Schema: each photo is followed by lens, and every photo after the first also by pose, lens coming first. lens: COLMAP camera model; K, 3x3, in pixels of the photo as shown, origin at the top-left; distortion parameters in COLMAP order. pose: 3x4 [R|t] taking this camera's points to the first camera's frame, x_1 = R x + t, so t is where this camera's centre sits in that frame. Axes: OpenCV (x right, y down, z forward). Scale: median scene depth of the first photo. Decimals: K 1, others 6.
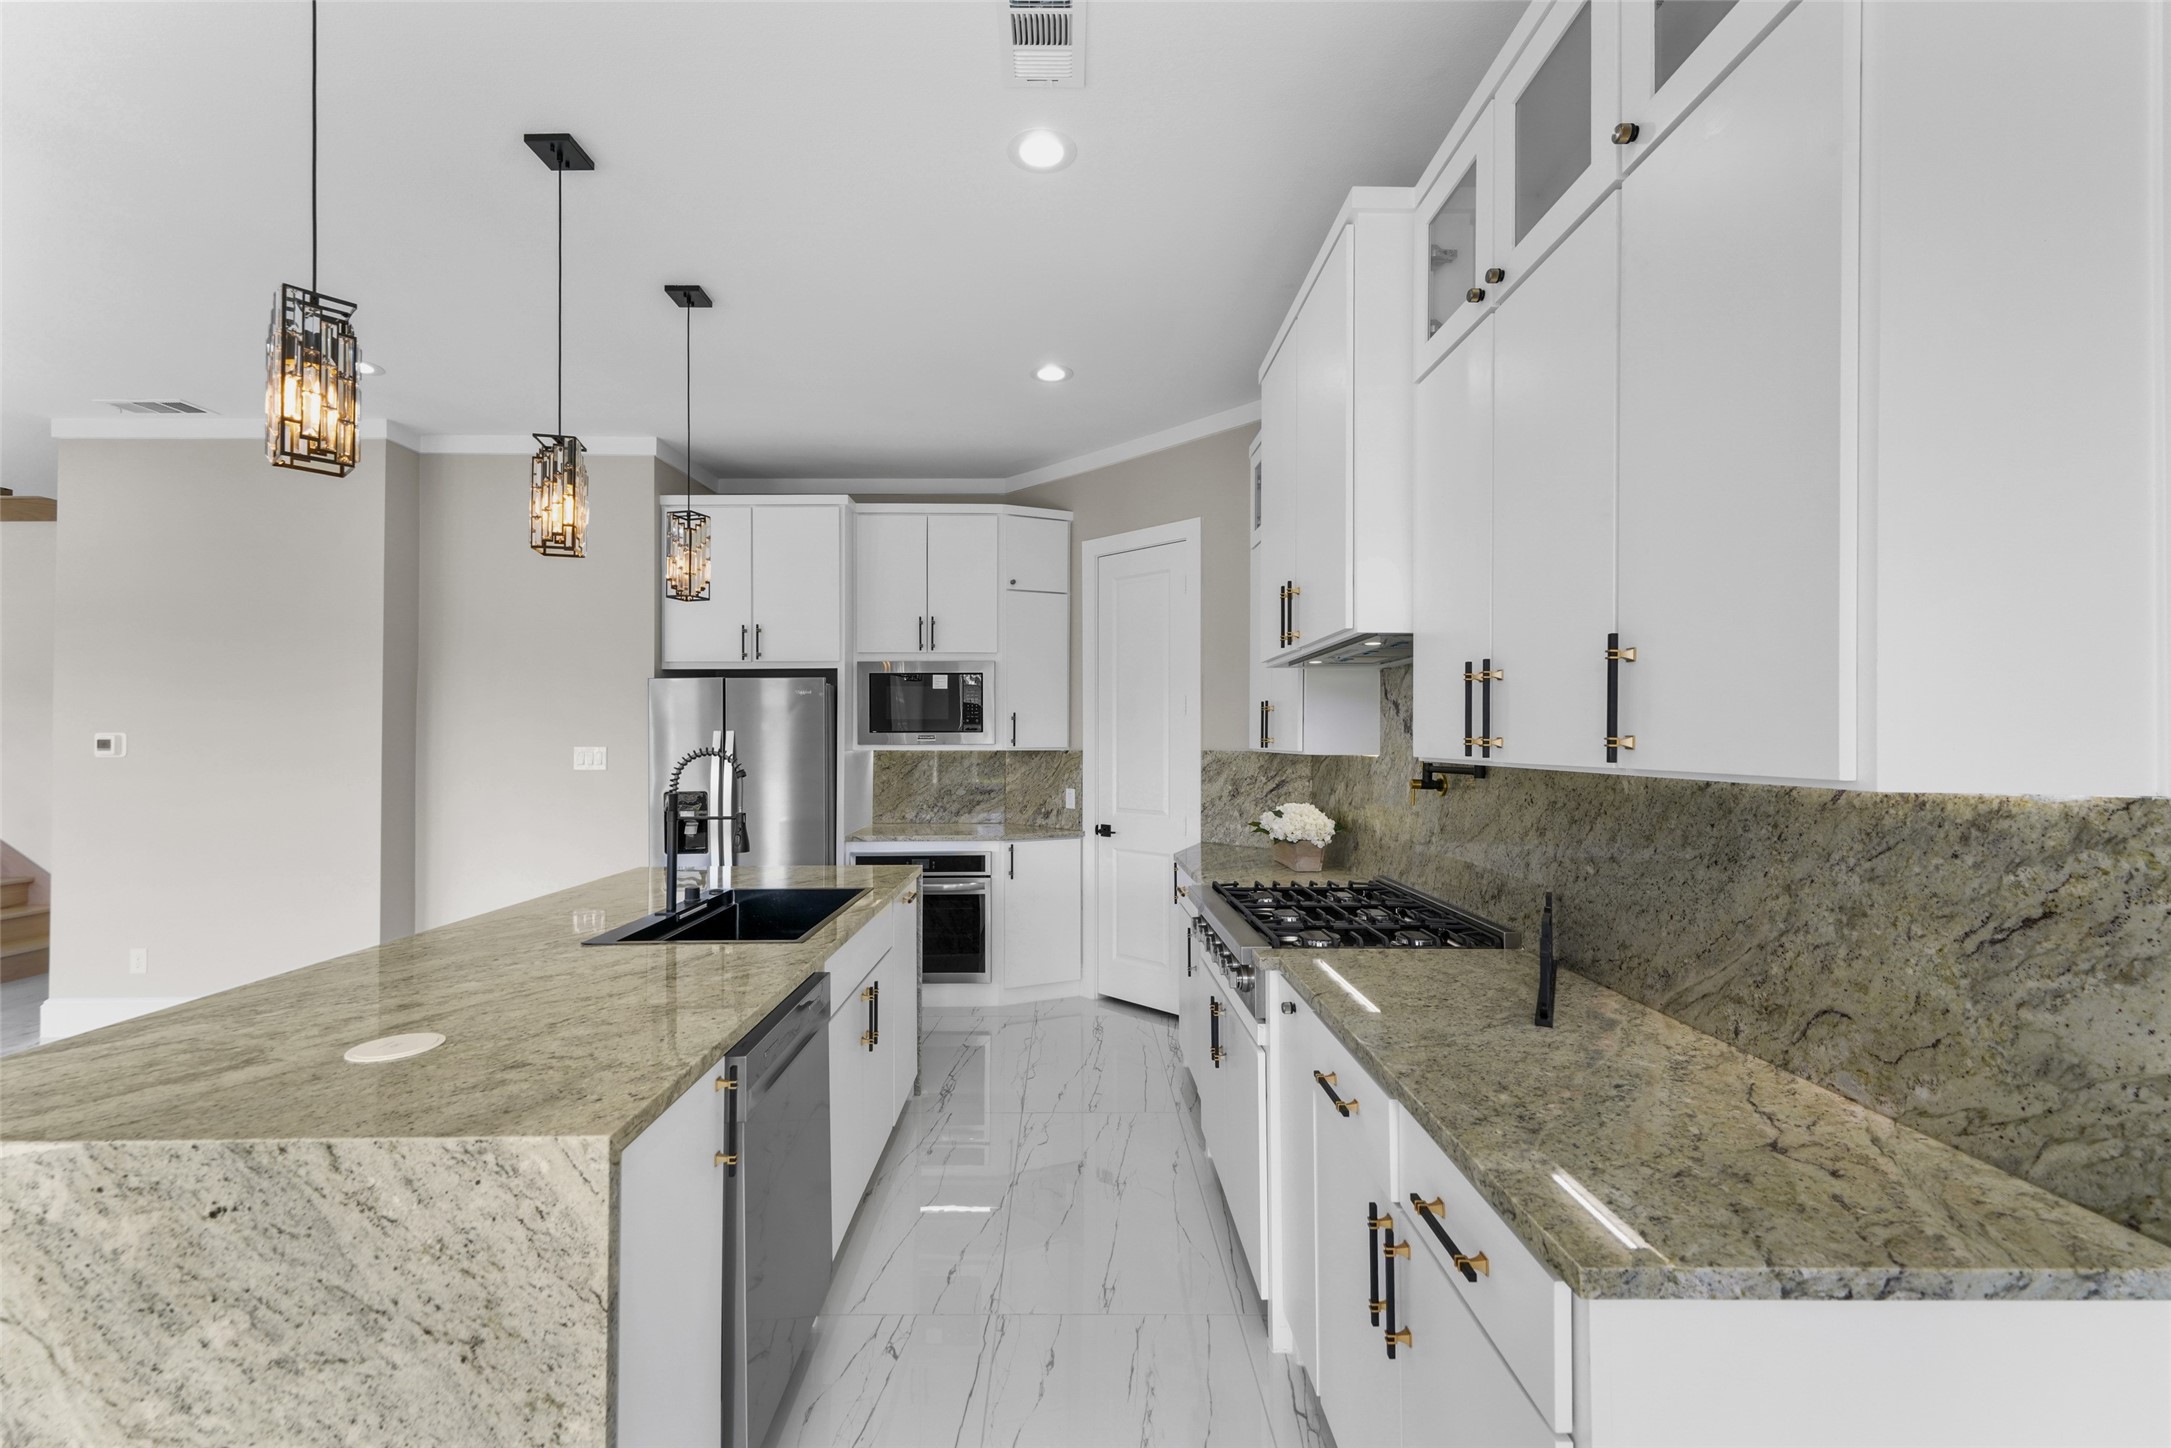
lens RADIAL K [[897.9, 0, 1061.2], [0, 897.9, 729.2], [0, 0, 1]] dist [0.018076, -0.000989]
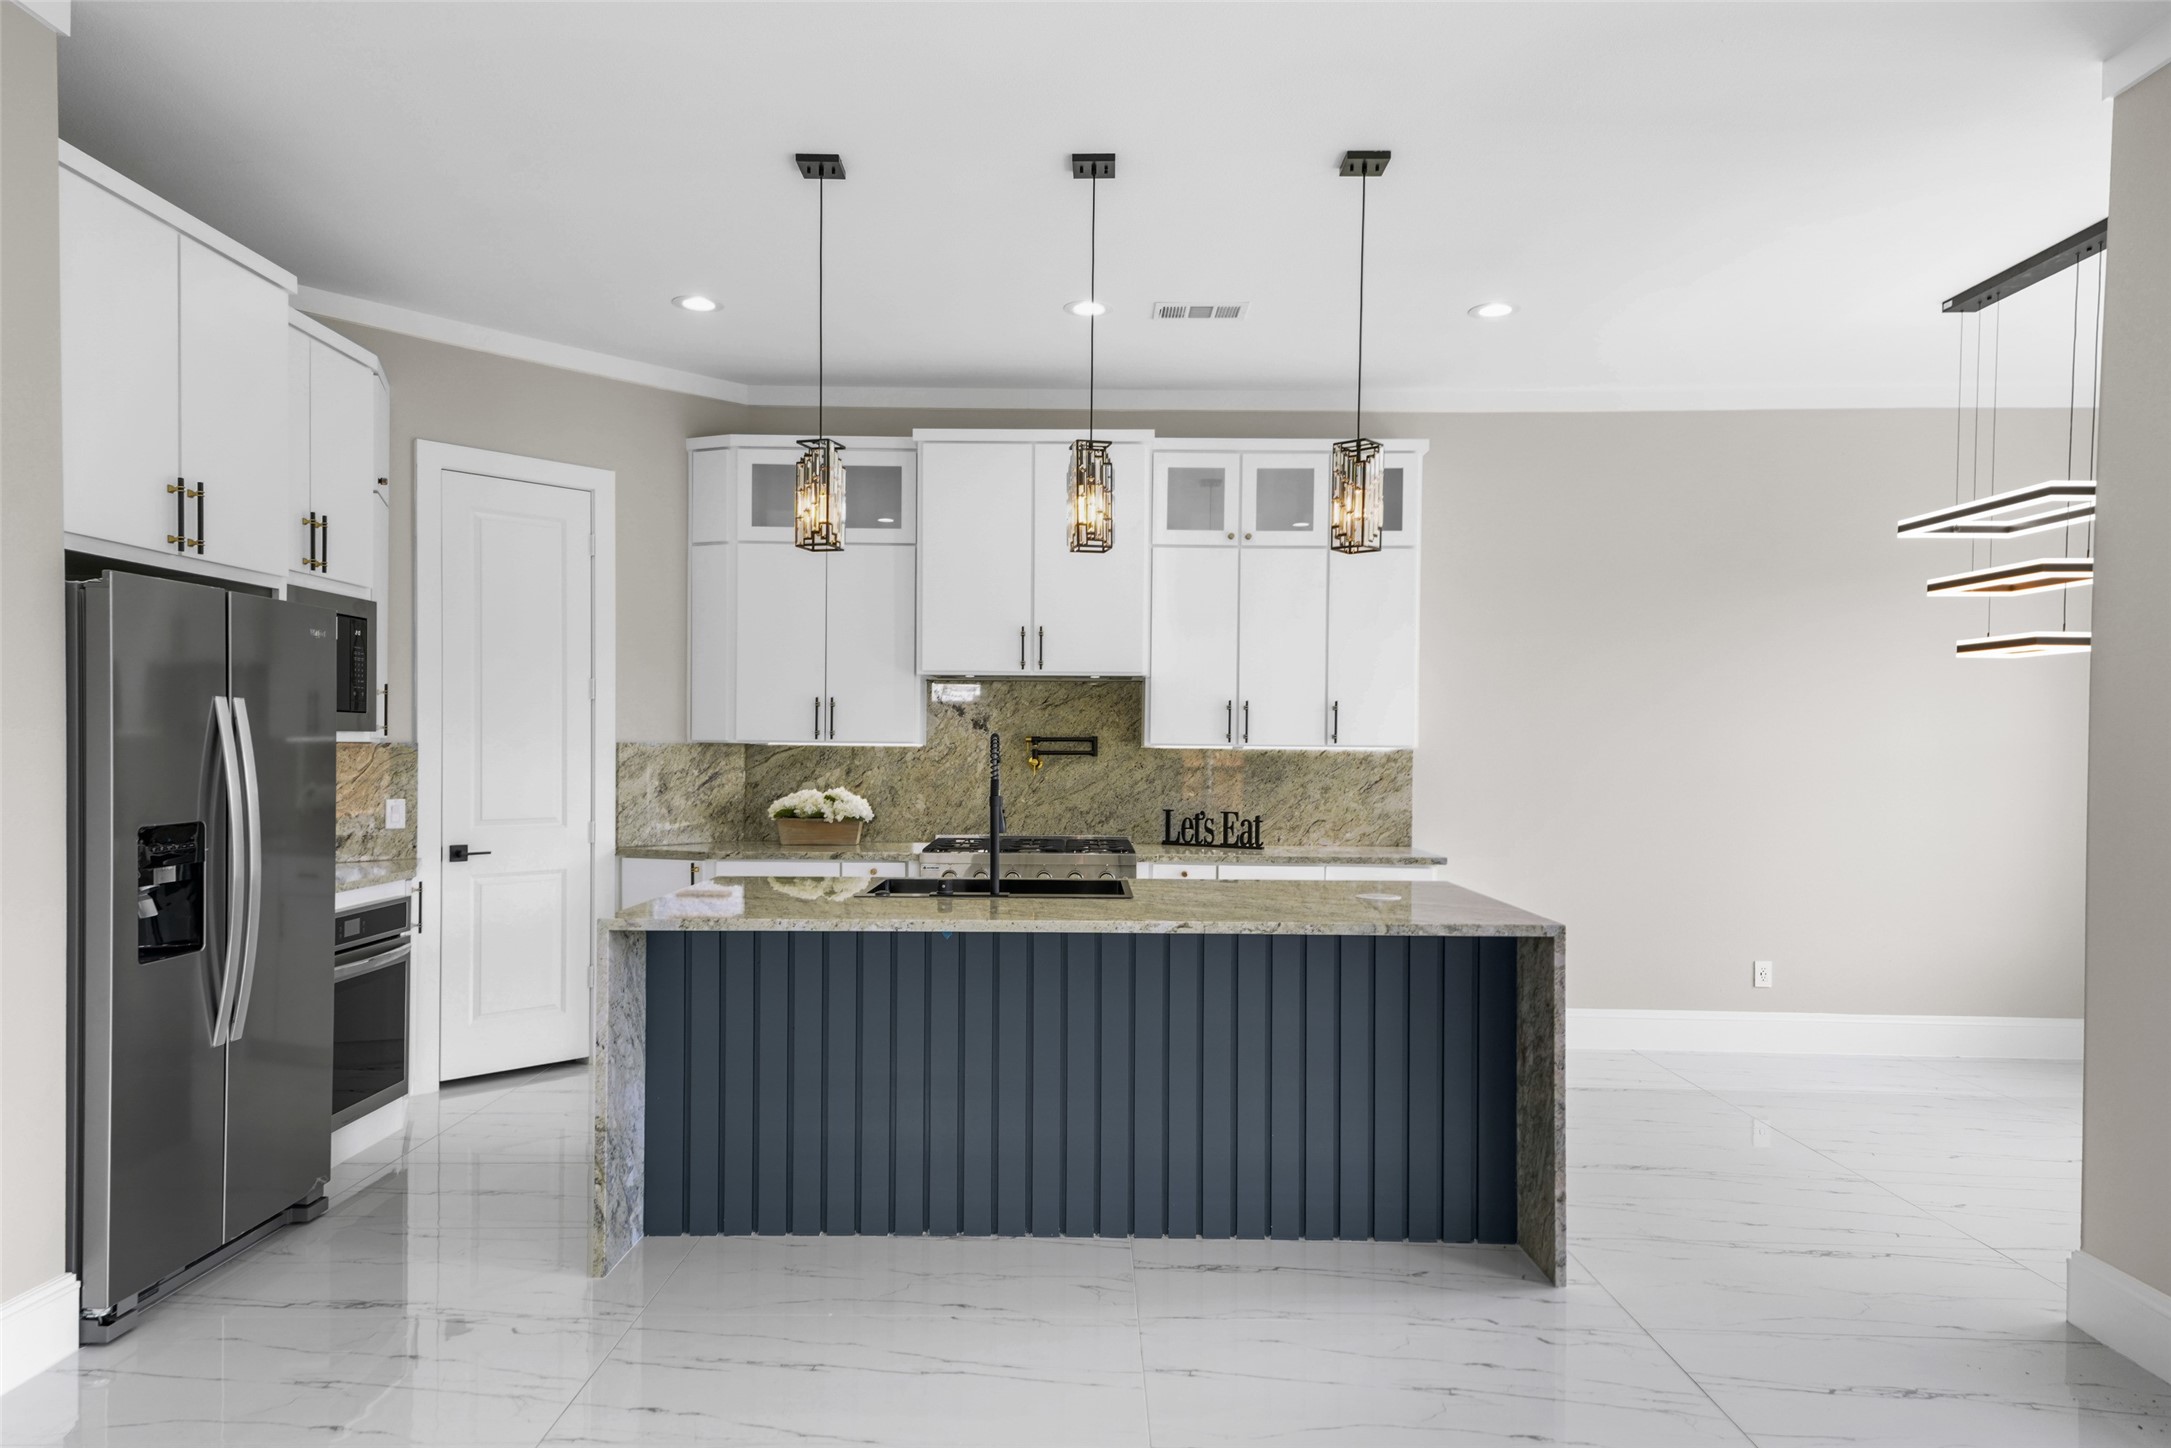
lens RADIAL K [[1363.2, 0, 1075.9], [0, 1363.2, 767.4], [0, 0, 1]] dist [0.040106, -0.006618]
pose [[-0.001493, -0.011829, 0.999929, -1.173028], [-0.018346, 0.999762, 0.011800, 0.023689], [-0.999831, -0.018327, -0.001709, 0.553100]]
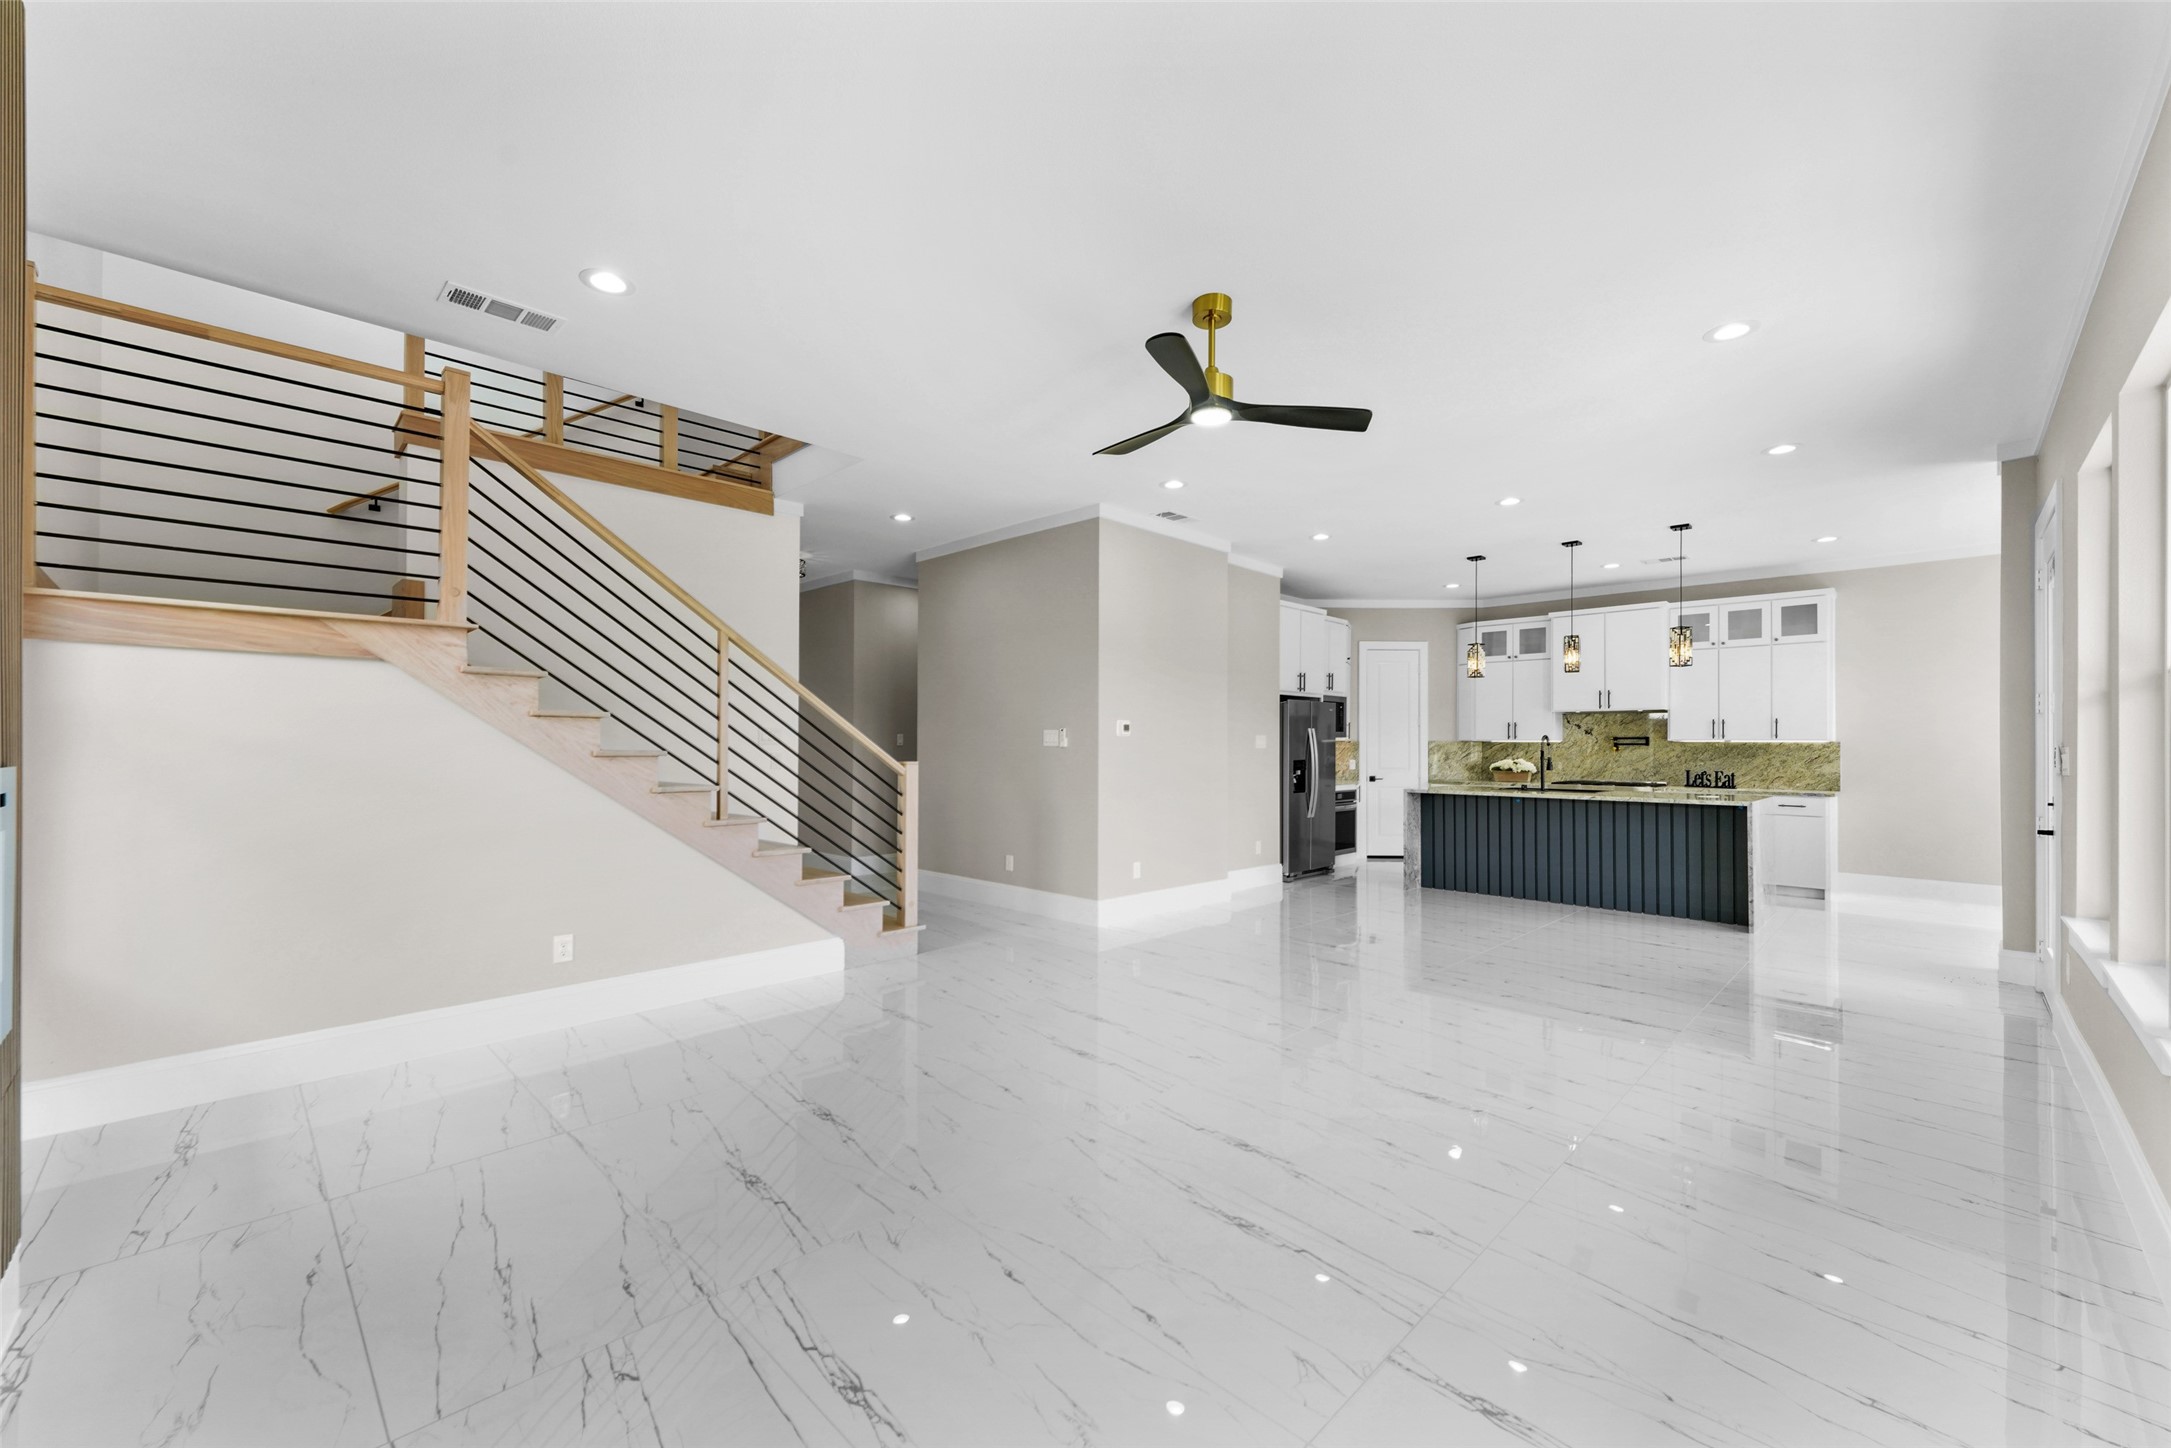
lens RADIAL K [[862.7, 0, 1066.8], [0, 862.7, 732.3], [0, 0, 1]] dist [0.002102, 0.000093]
pose [[0.705709, 0.020108, 0.708216, -2.113470], [-0.015747, 0.999795, -0.012696, 0.043805], [-0.708327, -0.002193, 0.705881, 0.073168]]
